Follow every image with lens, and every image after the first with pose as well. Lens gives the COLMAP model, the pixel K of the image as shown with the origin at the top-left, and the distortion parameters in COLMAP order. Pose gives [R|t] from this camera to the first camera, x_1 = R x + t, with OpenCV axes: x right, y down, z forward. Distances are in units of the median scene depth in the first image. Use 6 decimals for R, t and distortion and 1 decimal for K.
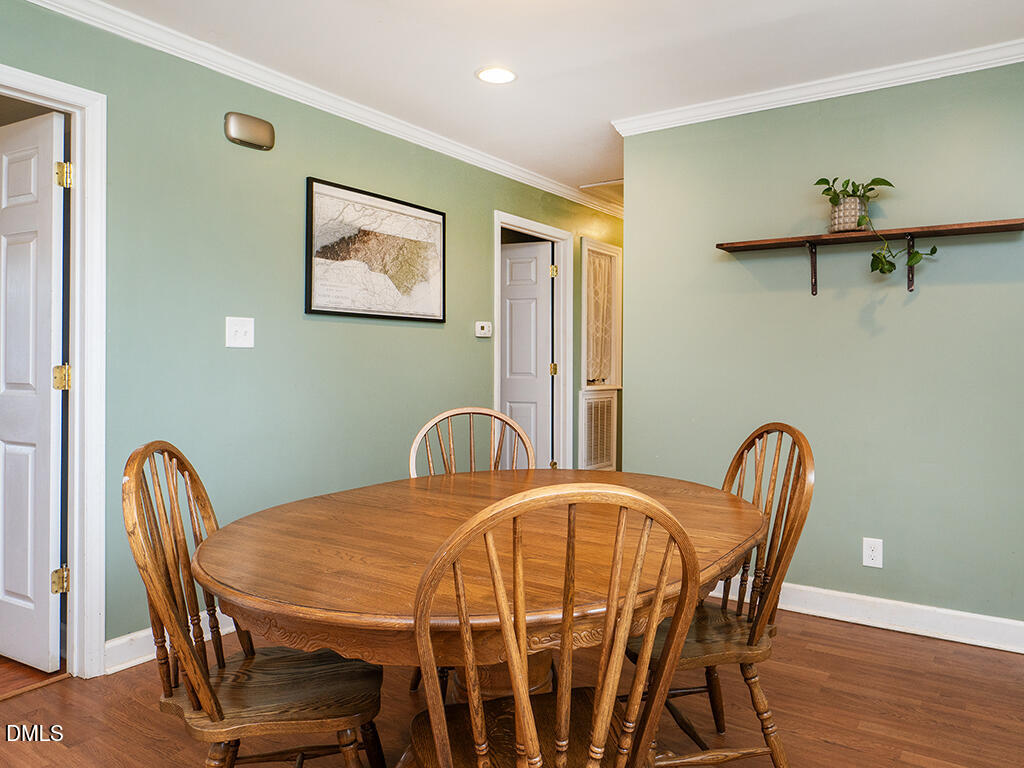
lens RADIAL K [[693.2, 0, 508.6], [0, 693.2, 374.8], [0, 0, 1]] dist [-0.004909, 0.002350]
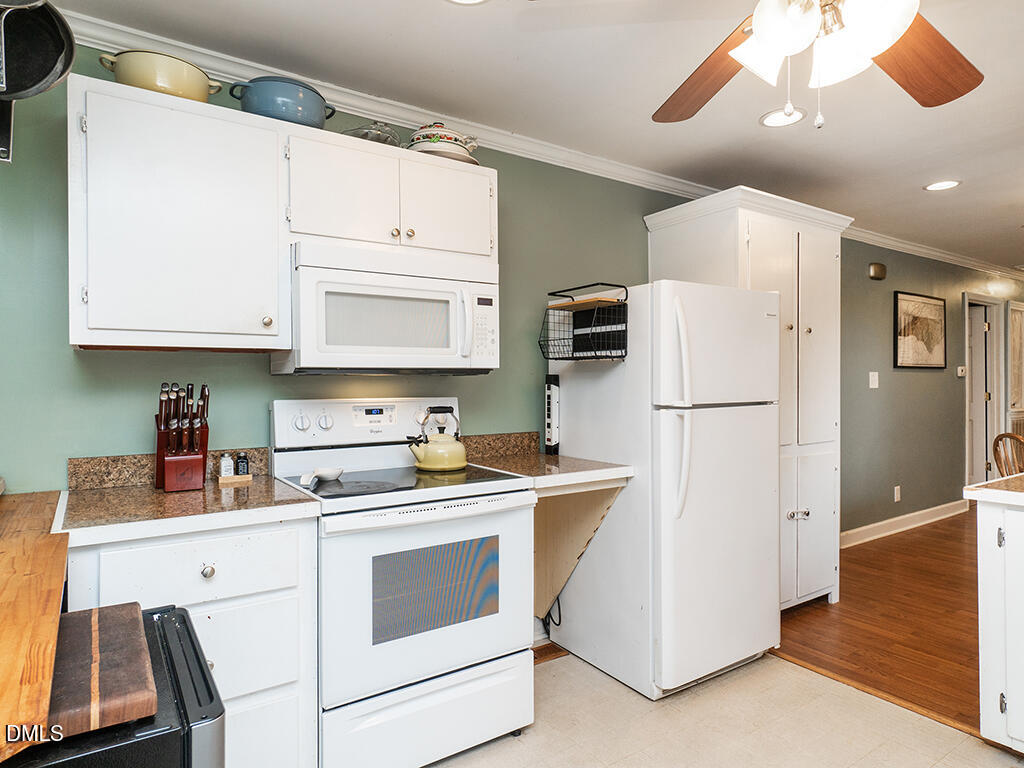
lens RADIAL K [[612.5, 0, 518.2], [0, 612.5, 382.6], [0, 0, 1]] dist [0.006240, 0.000050]
pose [[0.942225, -0.000763, -0.334979, -0.548982], [-0.004507, 0.999878, -0.014954, -0.018871], [0.334950, 0.015600, 0.942107, -0.652361]]
